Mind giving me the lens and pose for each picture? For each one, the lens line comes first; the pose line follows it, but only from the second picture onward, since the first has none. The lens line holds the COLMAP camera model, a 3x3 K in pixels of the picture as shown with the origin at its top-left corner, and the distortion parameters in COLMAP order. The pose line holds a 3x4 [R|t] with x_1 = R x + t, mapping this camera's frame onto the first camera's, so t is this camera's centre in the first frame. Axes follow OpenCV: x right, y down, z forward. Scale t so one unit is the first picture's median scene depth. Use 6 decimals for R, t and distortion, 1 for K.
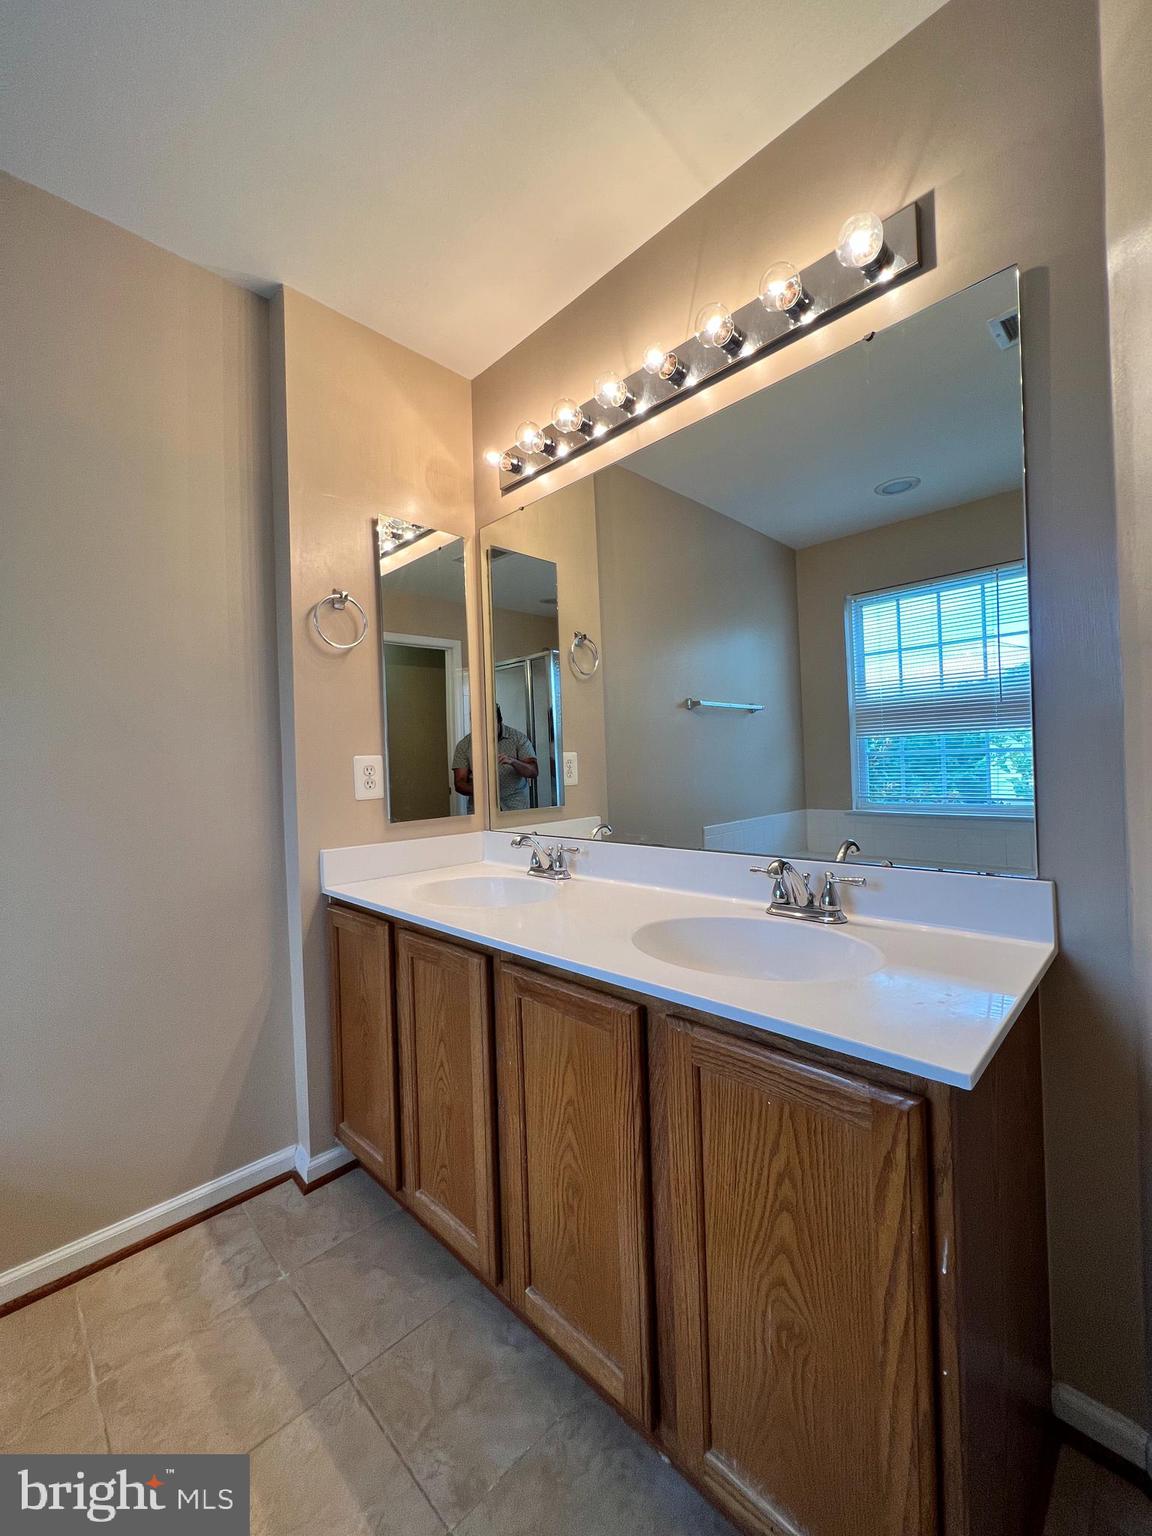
lens RADIAL K [[617.4, 0, 581.1], [0, 617.4, 762.6], [0, 0, 1]] dist [-0.000263, 0.000836]
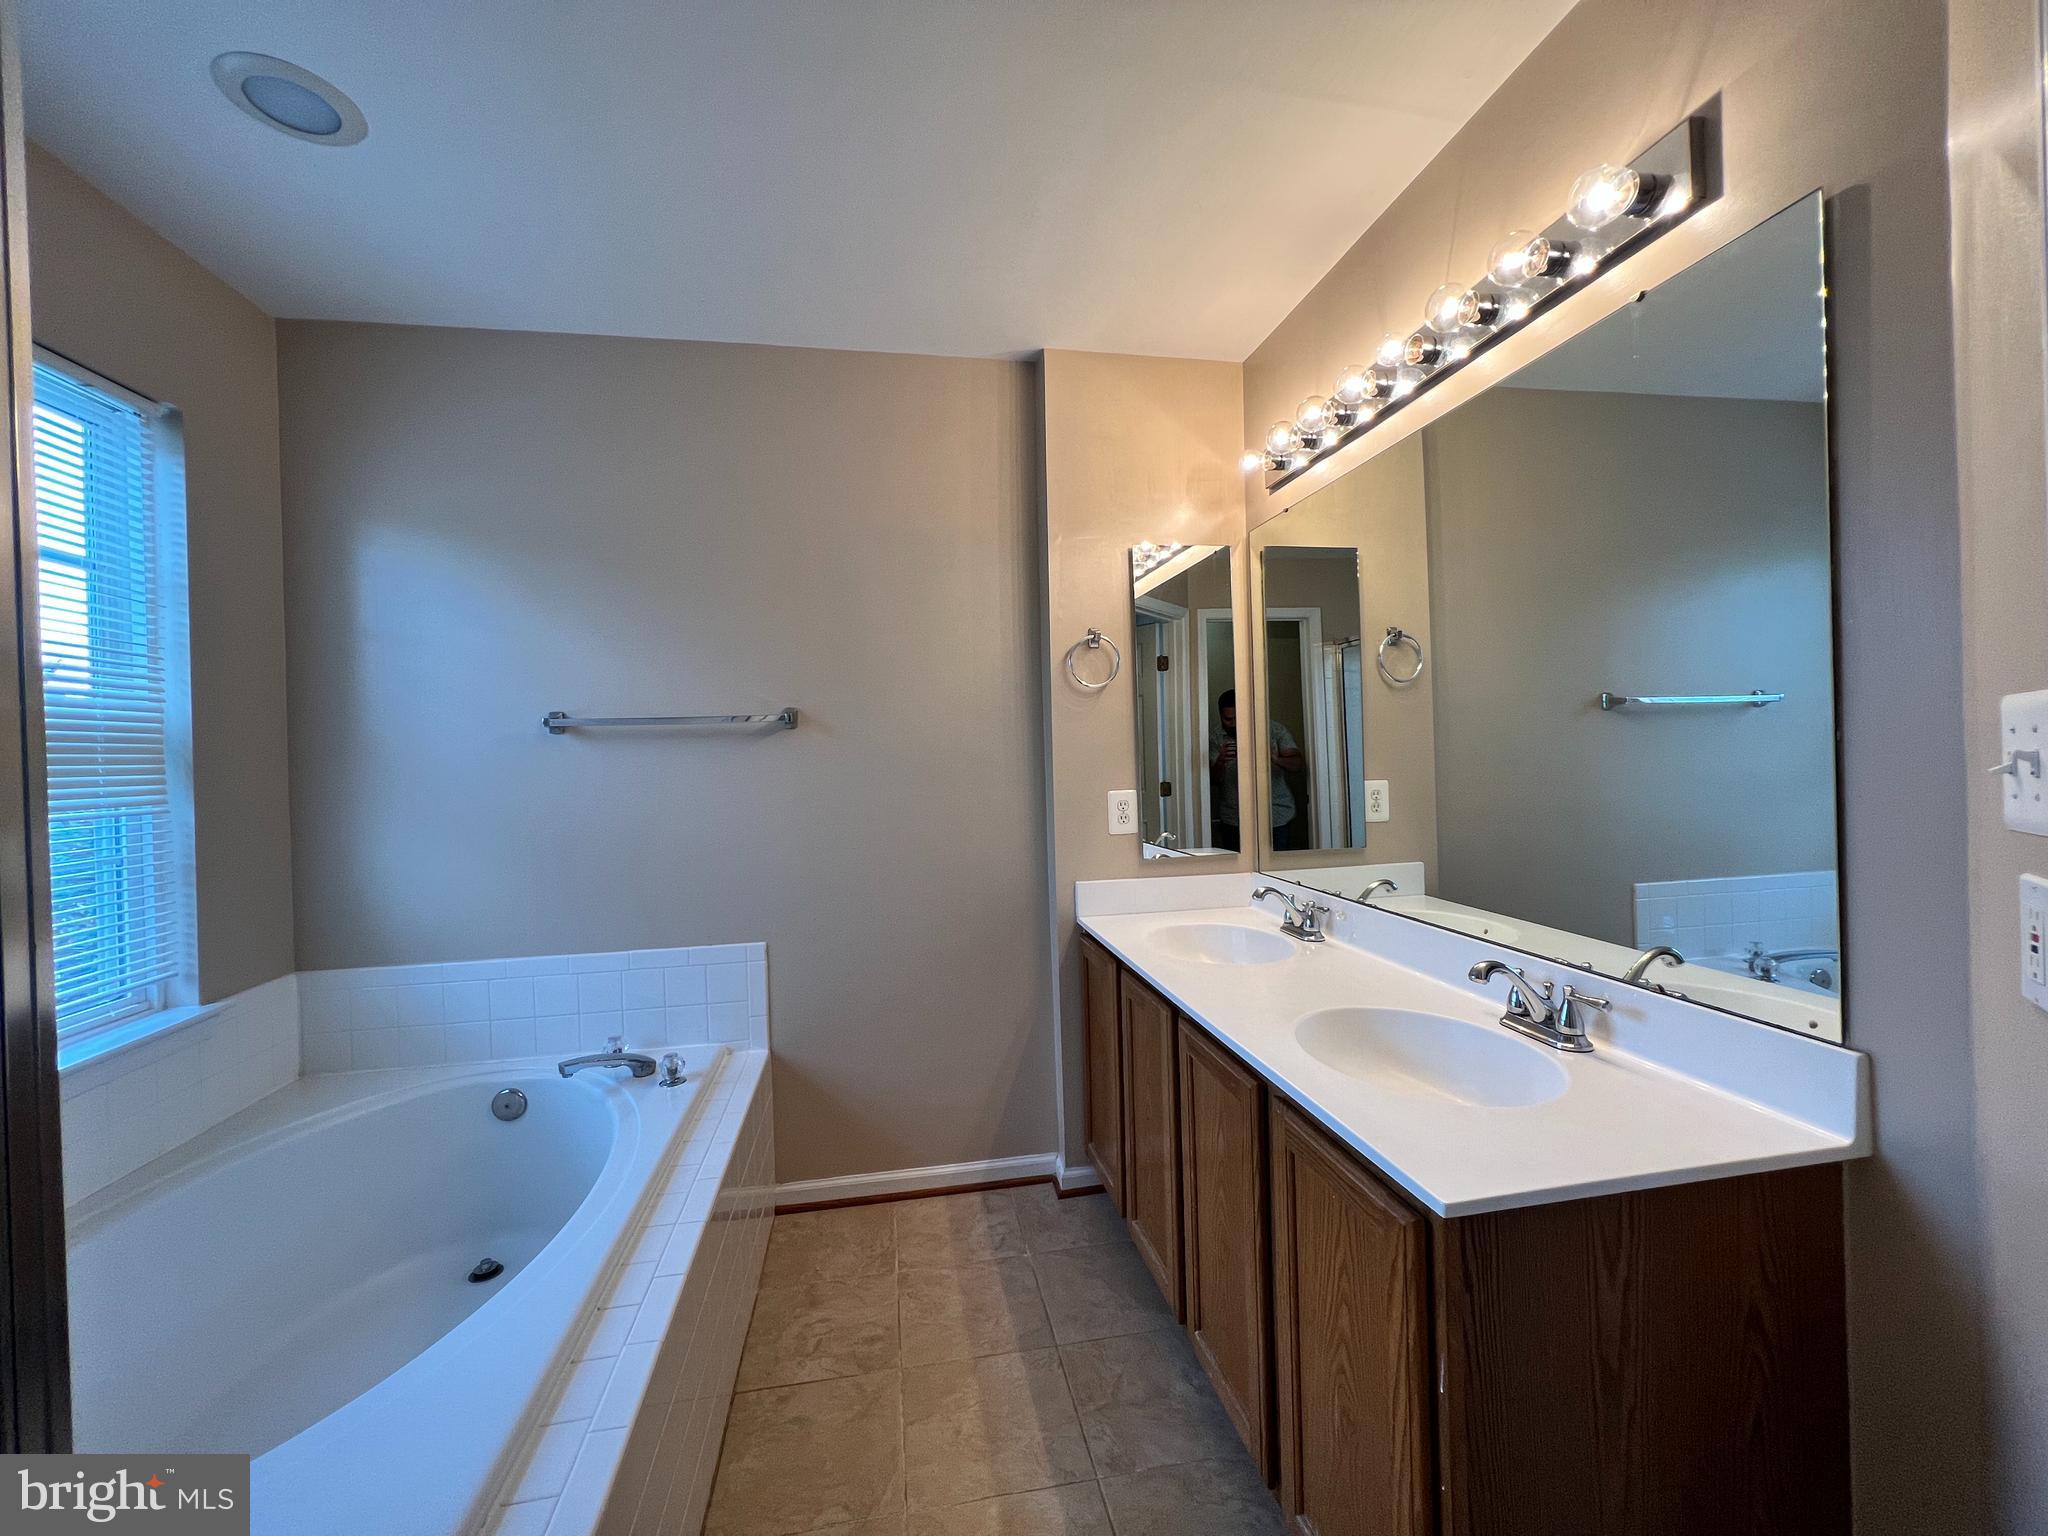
lens RADIAL K [[818.4, 0, 1020.2], [0, 818.4, 757.2], [0, 0, 1]] dist [-0.001927, 0.000478]
pose [[0.821168, 0.011006, -0.570580, 0.305157], [0.002251, 0.999744, 0.022524, -0.106166], [0.570682, -0.019781, 0.820933, -0.199231]]
